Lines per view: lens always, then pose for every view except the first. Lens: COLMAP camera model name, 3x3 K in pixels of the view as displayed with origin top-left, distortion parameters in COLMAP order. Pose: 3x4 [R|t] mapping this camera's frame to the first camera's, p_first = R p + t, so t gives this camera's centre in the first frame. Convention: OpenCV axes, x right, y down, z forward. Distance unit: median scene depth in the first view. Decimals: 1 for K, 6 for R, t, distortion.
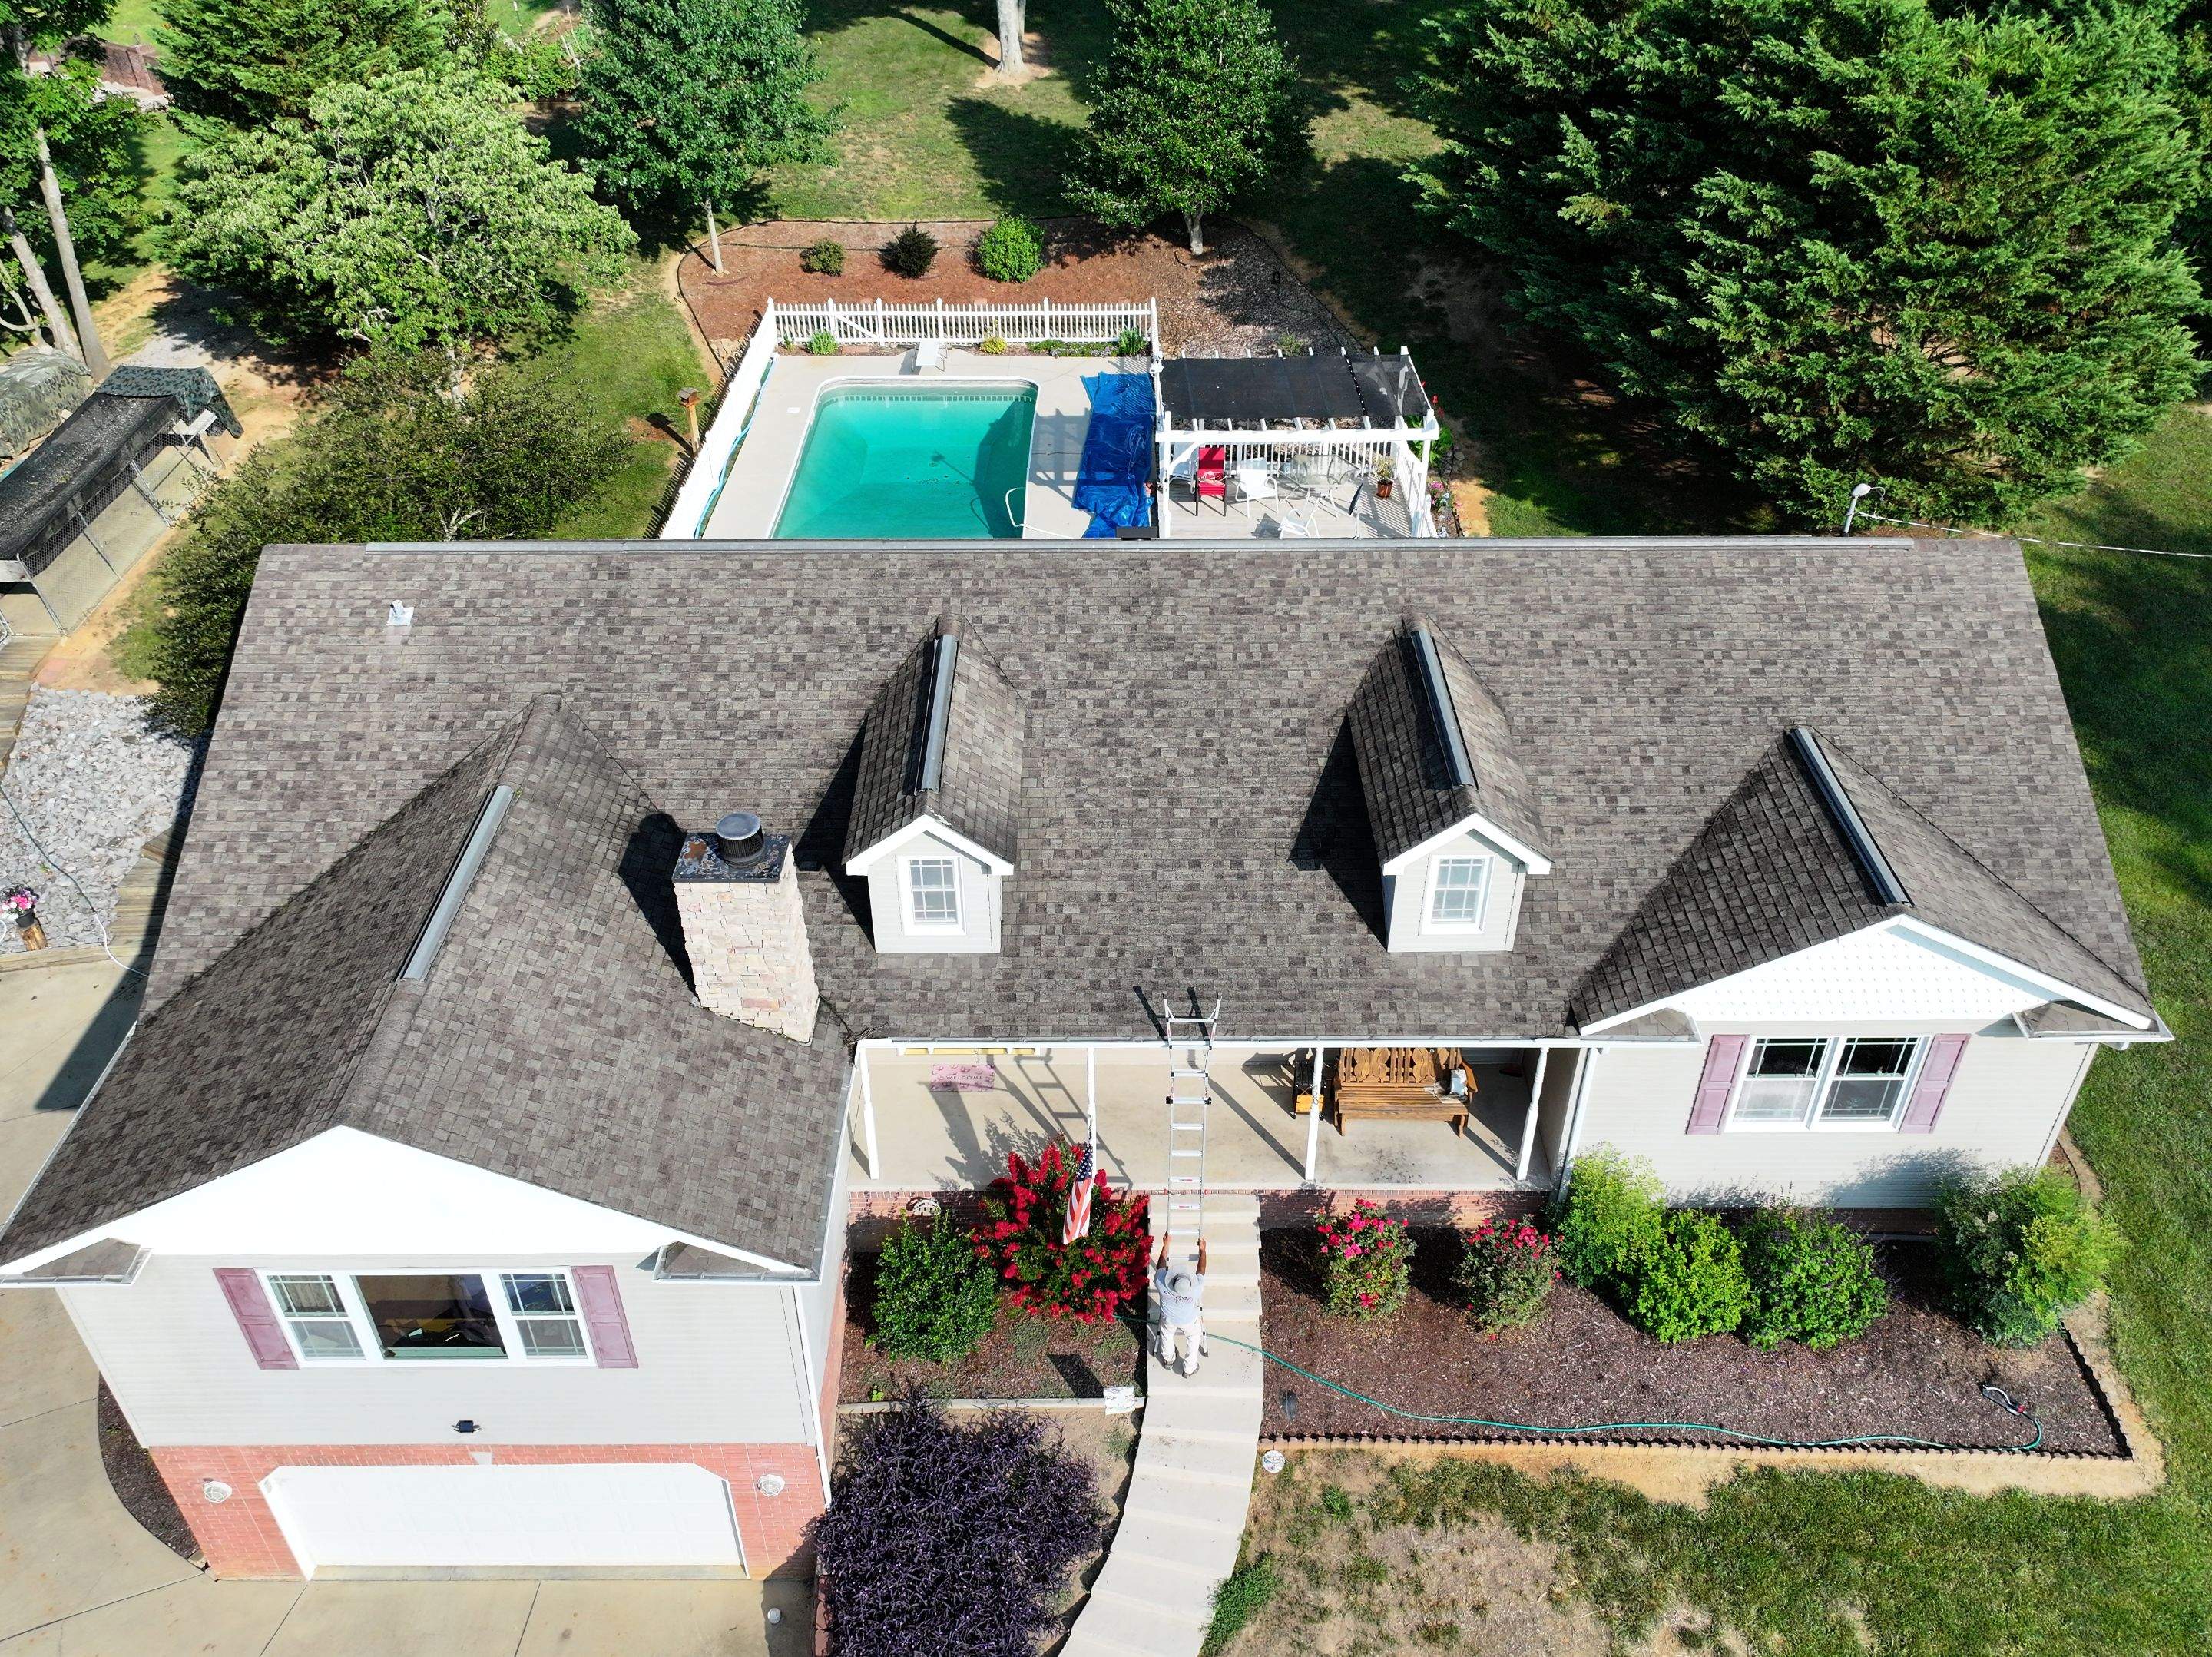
lens RADIAL K [[1771.9, 0, 1103.1], [0, 1771.9, 847.2], [0, 0, 1]] dist [-0.010632, 0.023172]
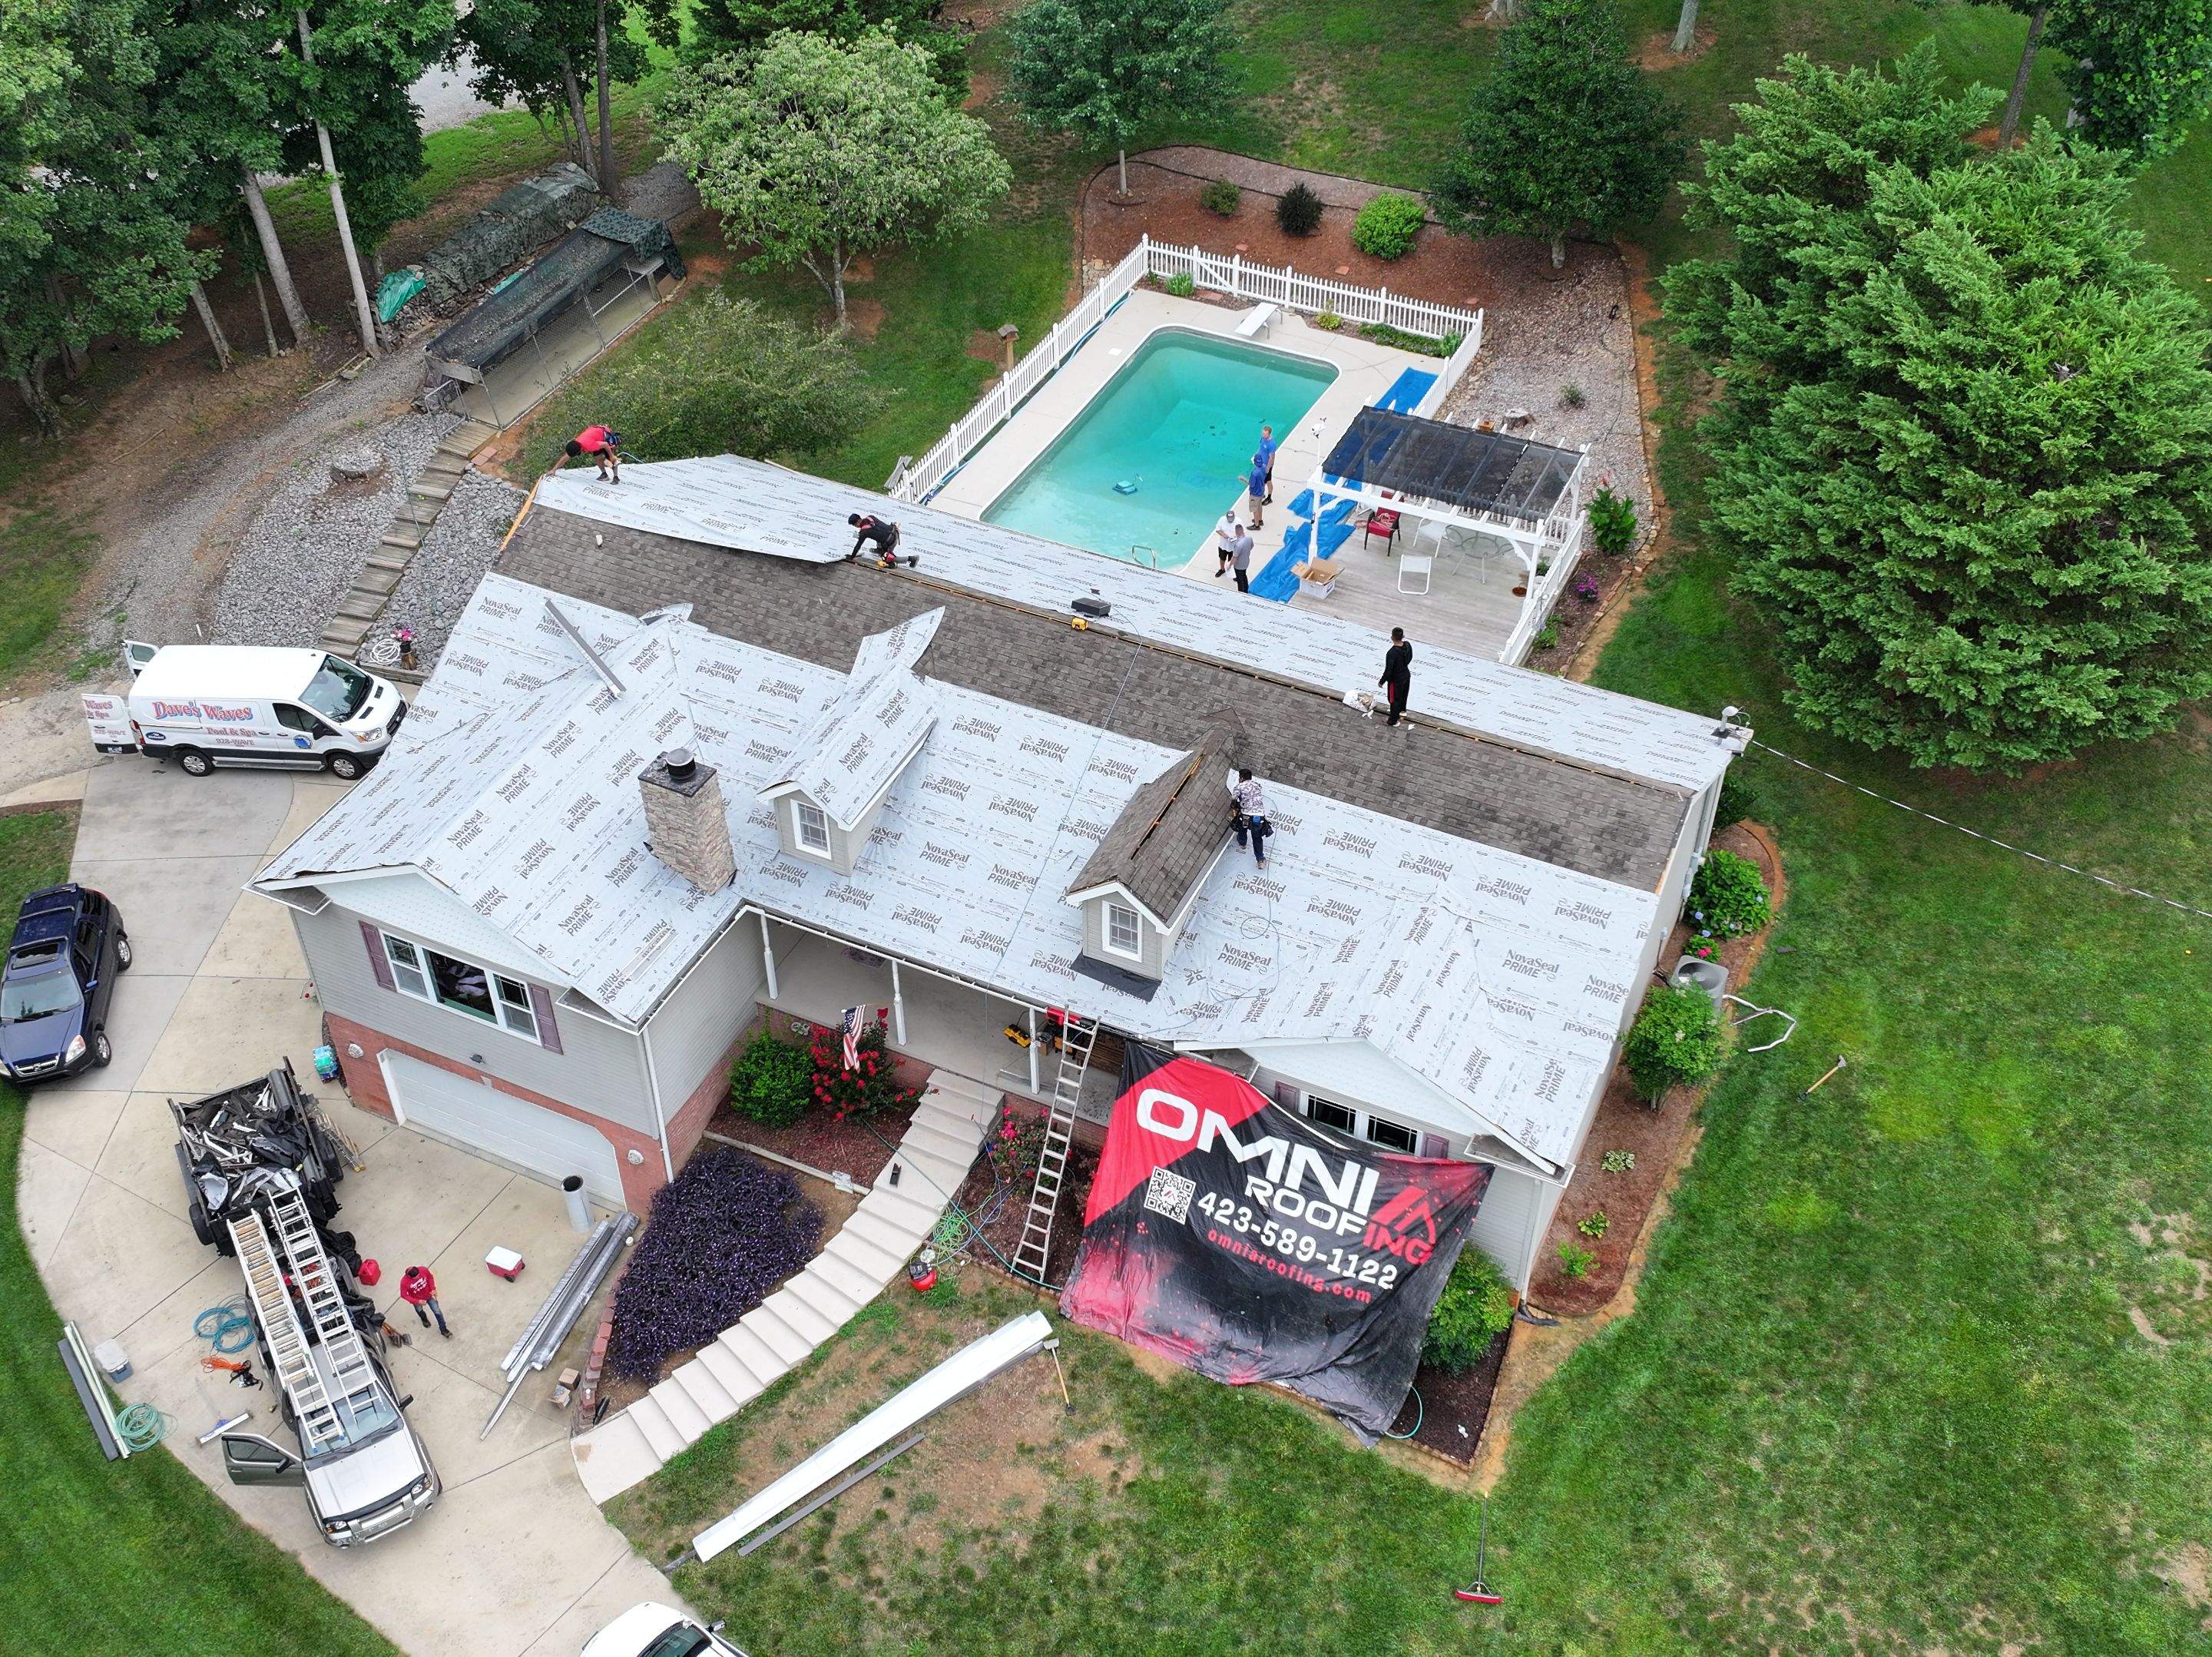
lens RADIAL K [[2445.8, 0, 1106.9], [0, 2445.8, 824.8], [0, 0, 1]] dist [0.024367, 0.000000]
pose [[0.897197, 0.282755, -0.339244, 0.775275], [-0.255311, 0.958876, 0.123991, -0.276606], [0.360352, -0.024631, 0.932491, -0.802020]]
